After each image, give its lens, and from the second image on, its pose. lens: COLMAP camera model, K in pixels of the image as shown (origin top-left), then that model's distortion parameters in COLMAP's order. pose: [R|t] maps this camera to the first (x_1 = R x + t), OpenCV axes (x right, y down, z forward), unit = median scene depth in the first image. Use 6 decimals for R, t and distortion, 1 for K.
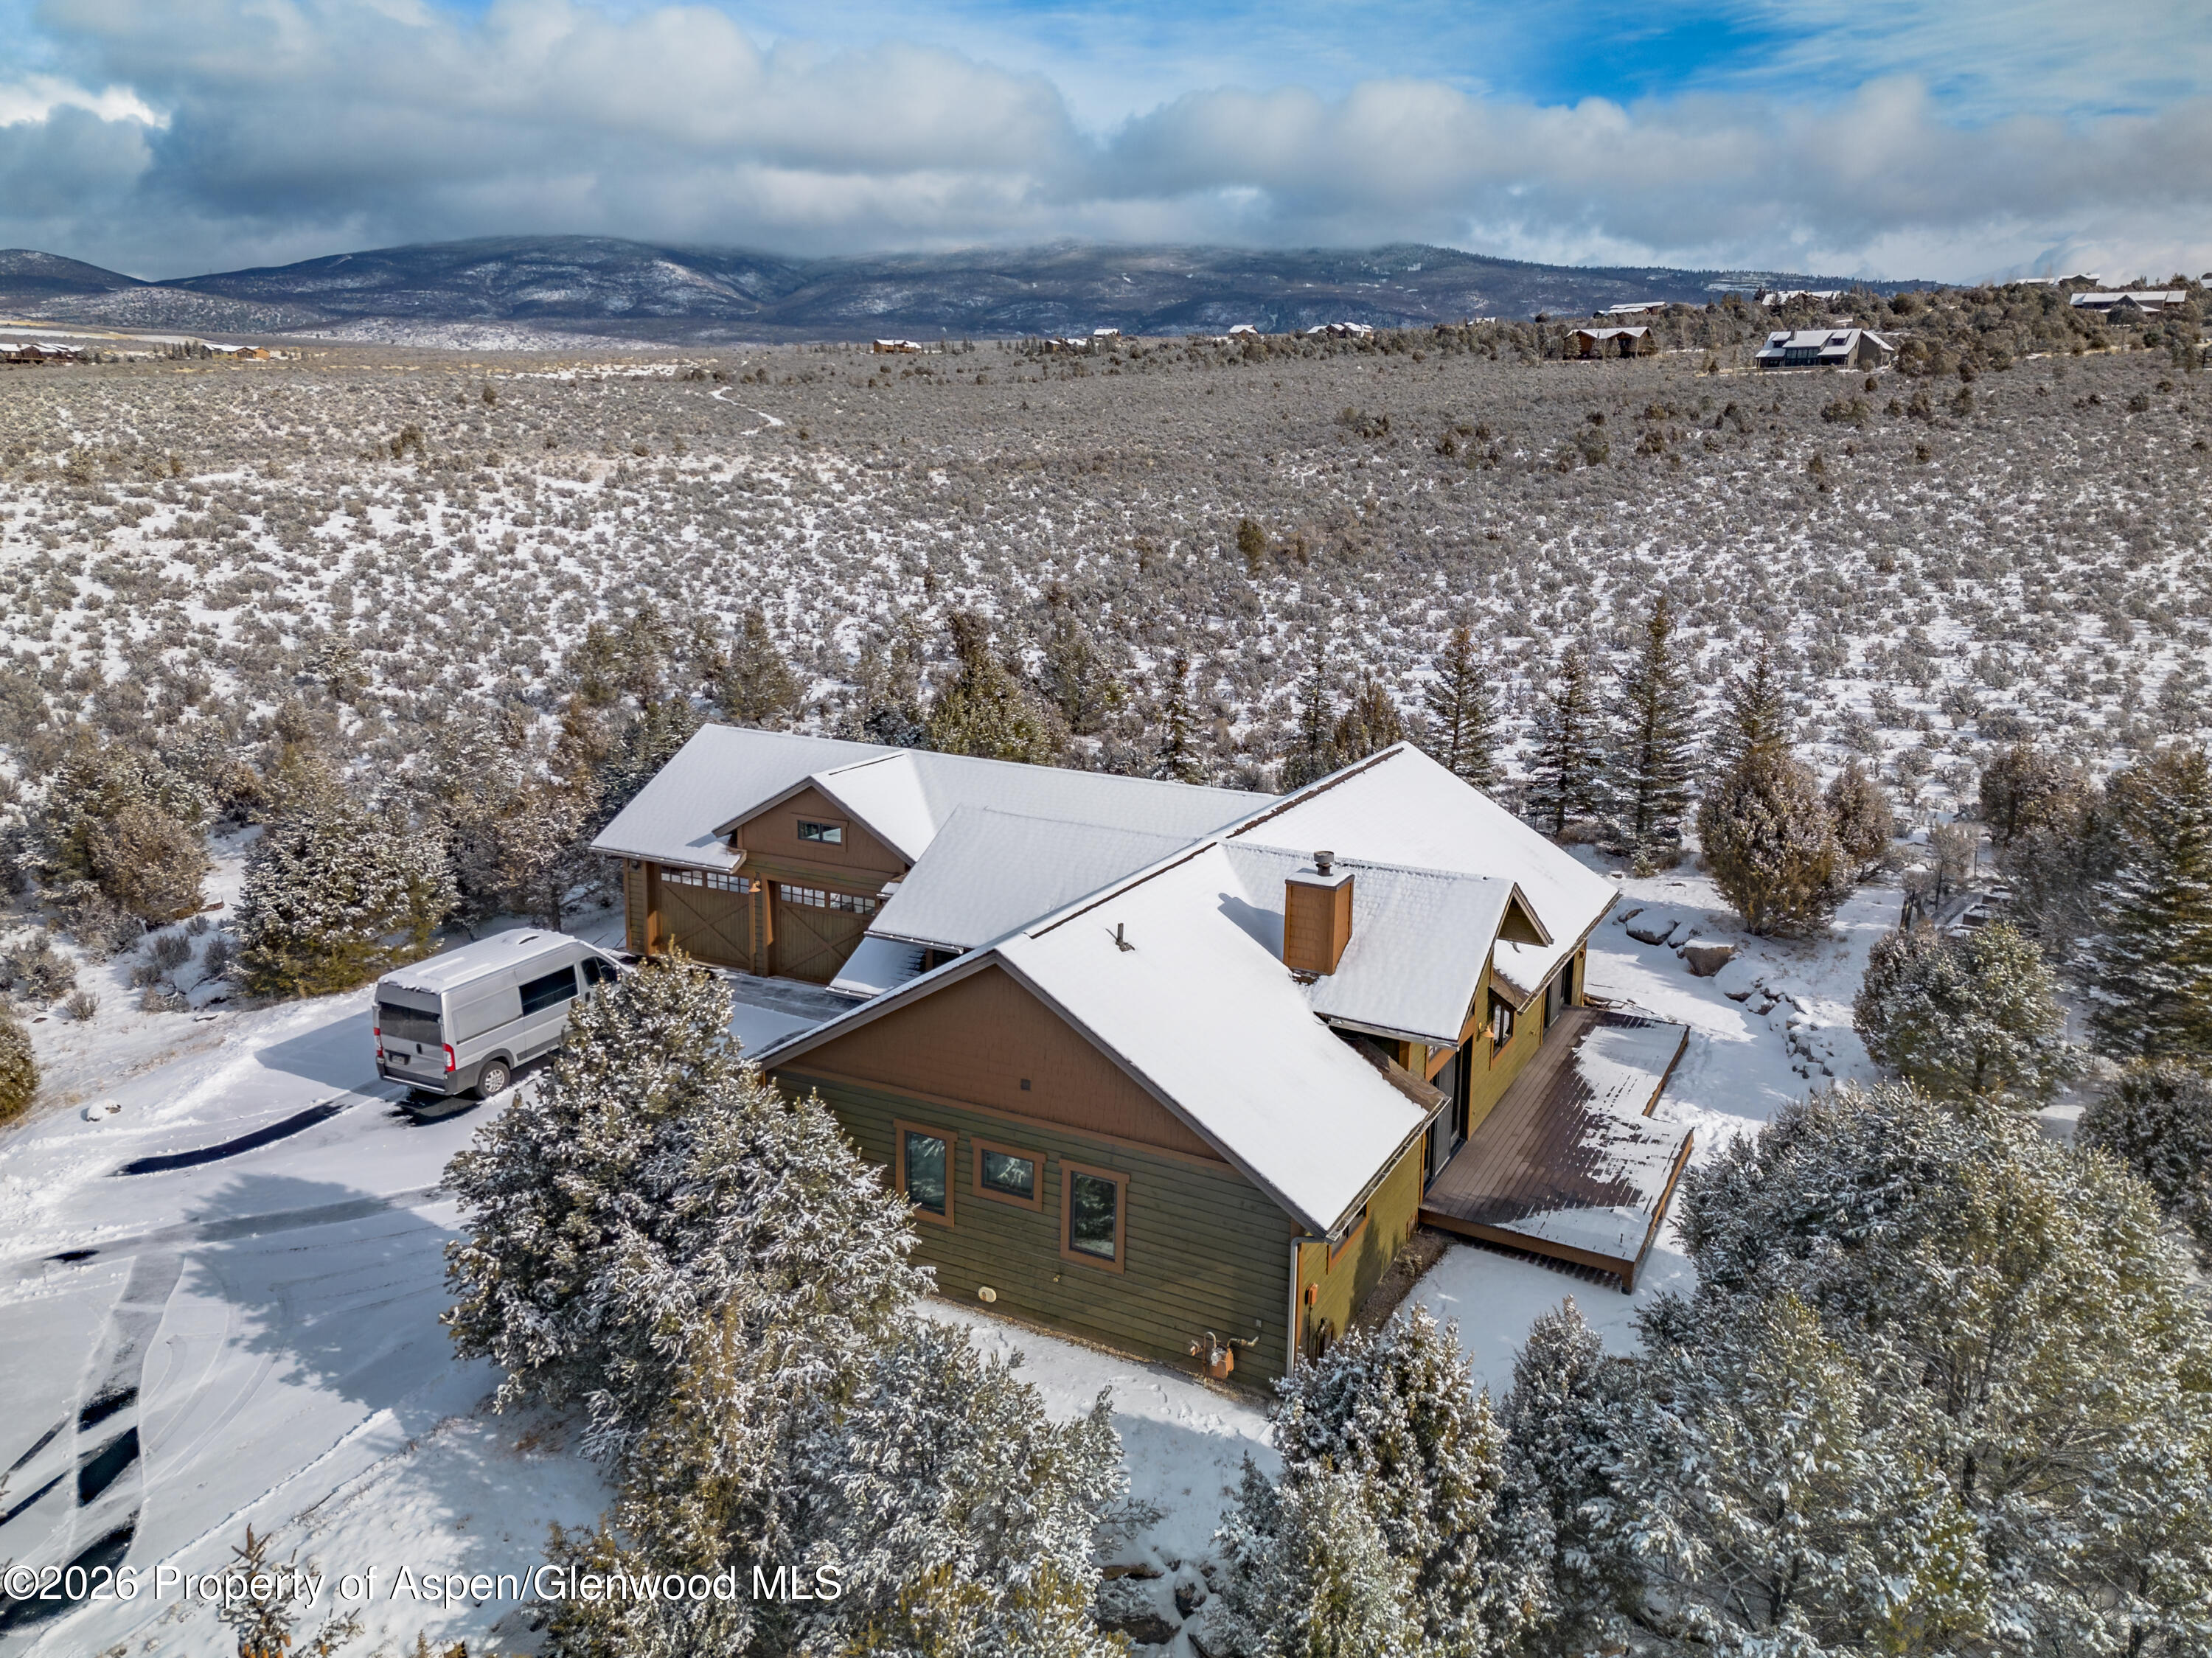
lens RADIAL K [[1533.1, 0, 1111.8], [0, 1533.1, 822.6], [0, 0, 1]] dist [0.075035, -0.001539]
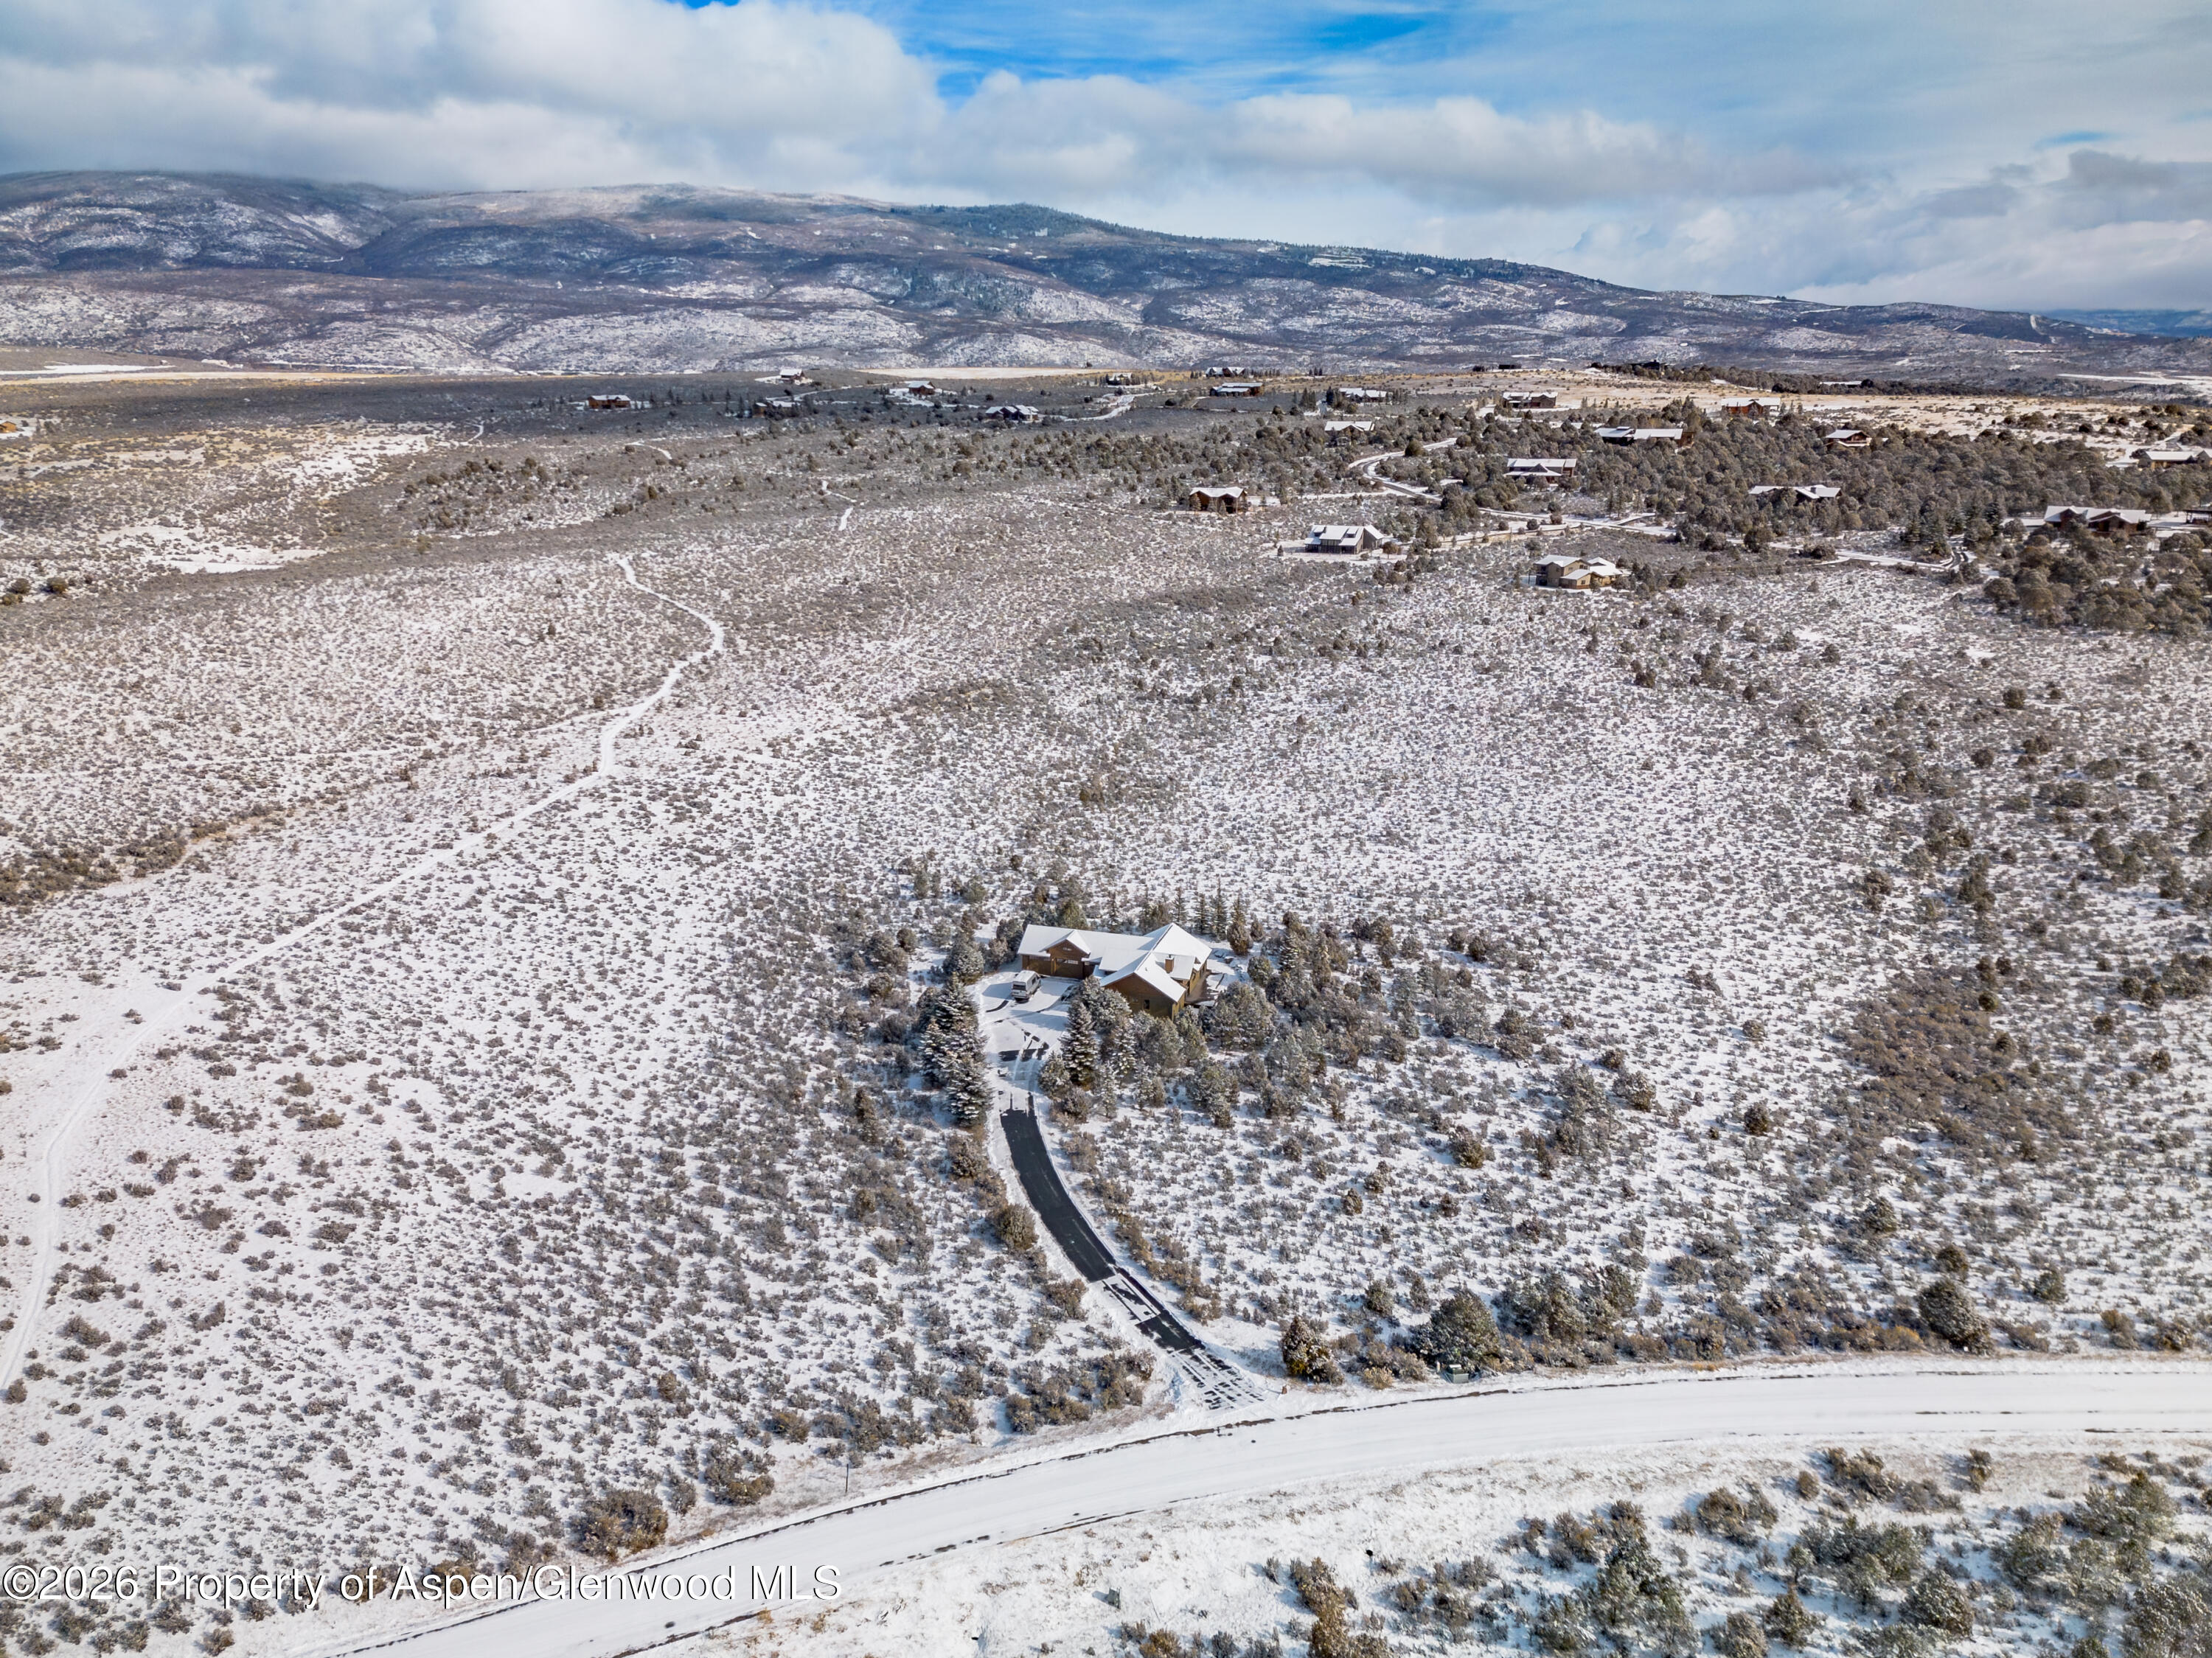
lens RADIAL K [[1533.1, 0, 1103.4], [0, 1533.1, 835.2], [0, 0, 1]] dist [0.075035, -0.001539]
pose [[0.975576, -0.057960, 0.211878, -0.985831], [0.050477, 0.997901, 0.040561, -0.501657], [-0.213784, -0.028876, 0.976454, -3.529361]]
